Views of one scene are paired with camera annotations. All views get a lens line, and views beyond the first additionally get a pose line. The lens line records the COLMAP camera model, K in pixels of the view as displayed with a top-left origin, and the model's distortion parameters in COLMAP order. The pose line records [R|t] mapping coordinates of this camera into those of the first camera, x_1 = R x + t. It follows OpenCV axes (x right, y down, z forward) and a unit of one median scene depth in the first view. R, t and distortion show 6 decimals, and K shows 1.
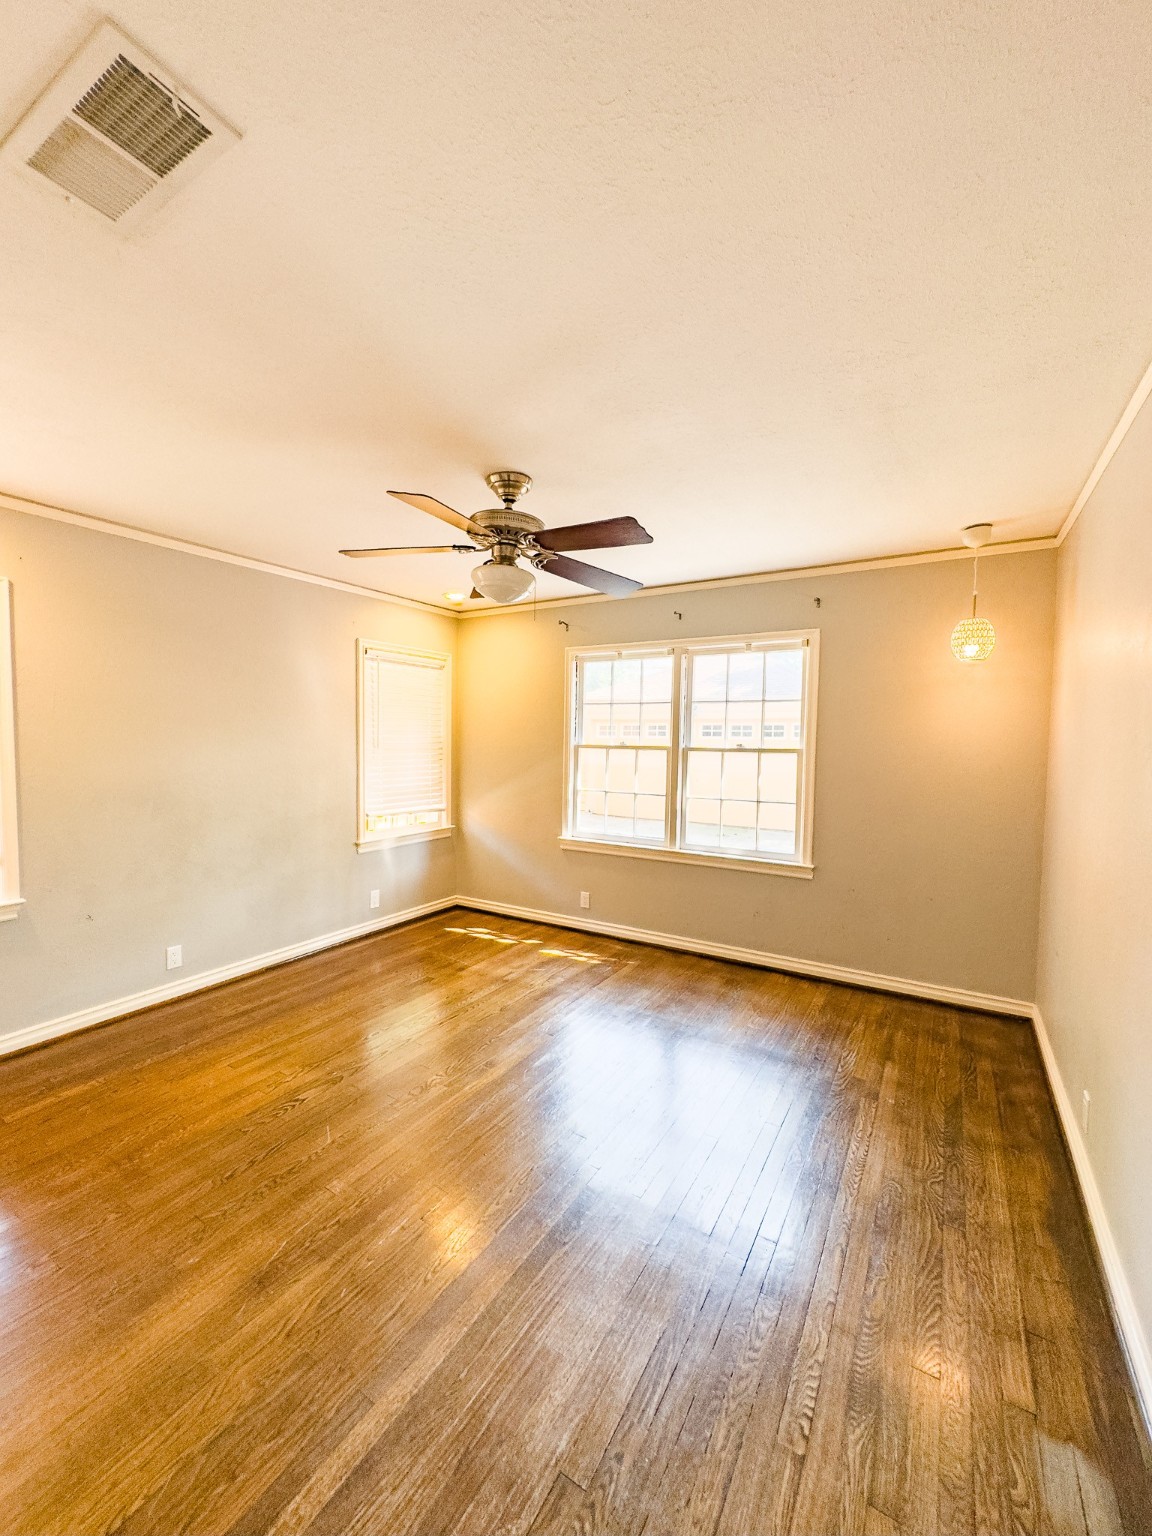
lens RADIAL K [[612.0, 0, 580.3], [0, 612.0, 767.9], [0, 0, 1]] dist [-0.000518, 0.001471]
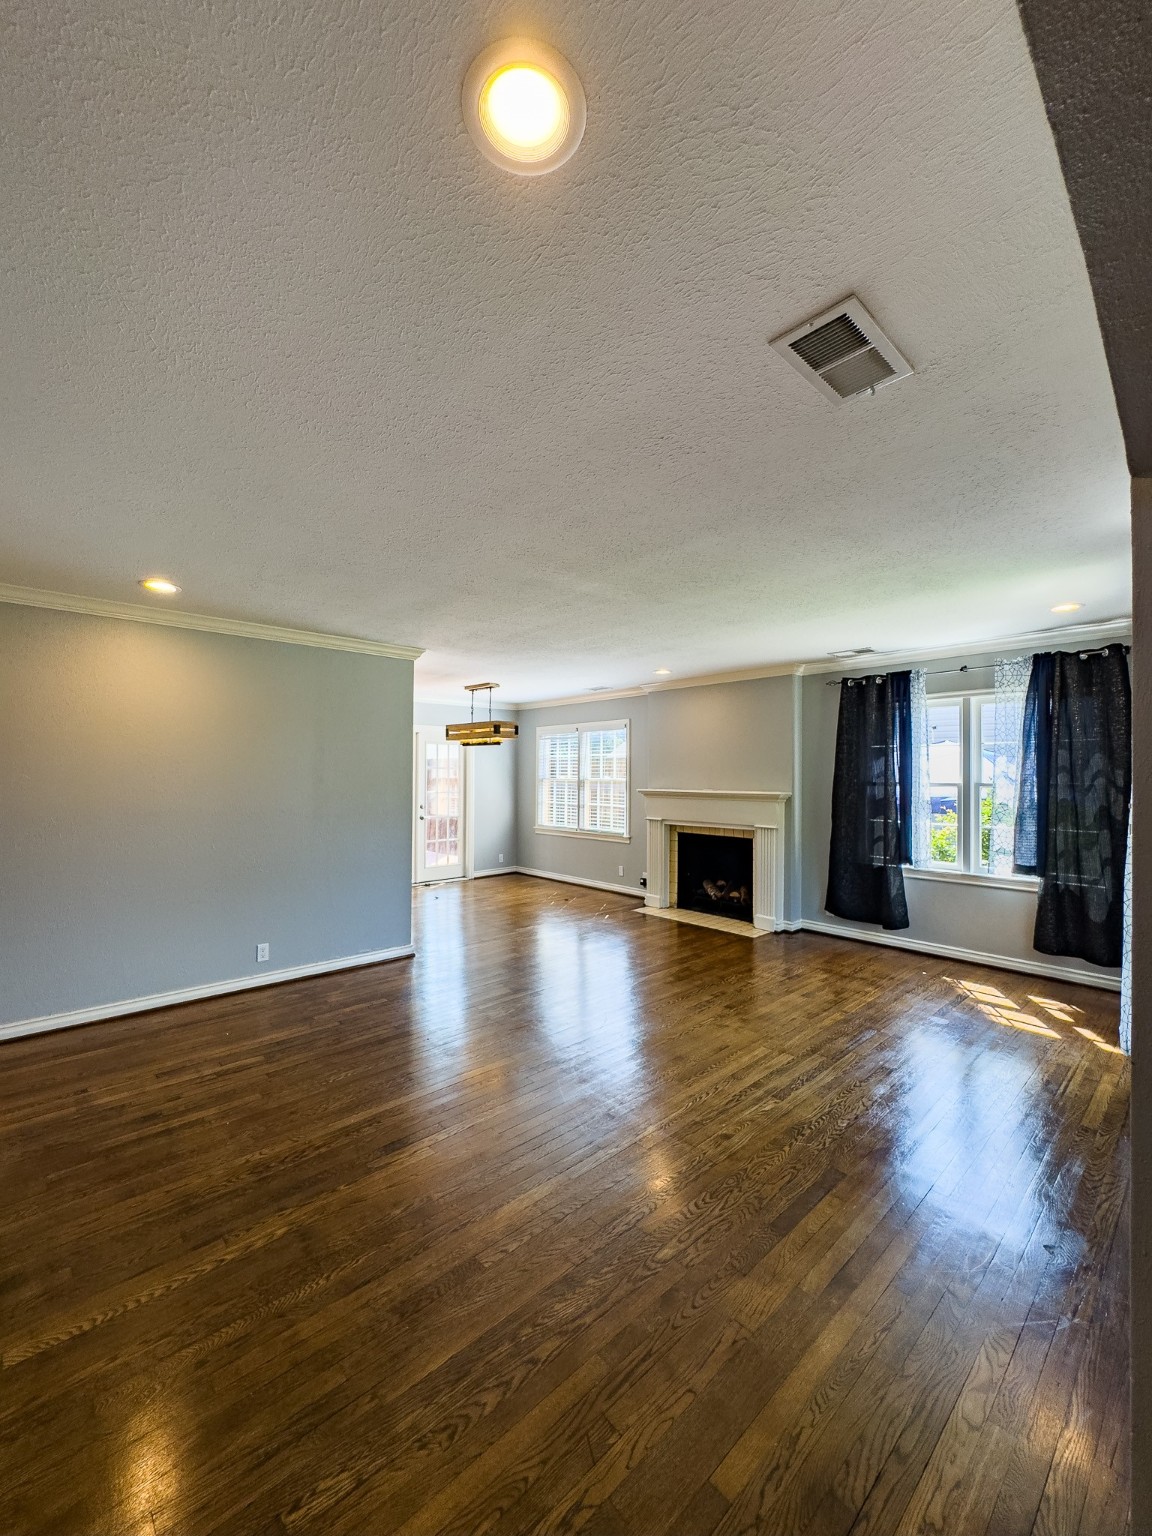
lens RADIAL K [[612.0, 0, 573.9], [0, 612.0, 768.1], [0, 0, 1]] dist [-0.000518, 0.001471]
pose [[0.957068, -0.008671, -0.289733, 0.996021], [-0.009809, 0.998011, -0.062269, 0.078286], [0.289696, 0.062437, 0.955080, -1.241967]]
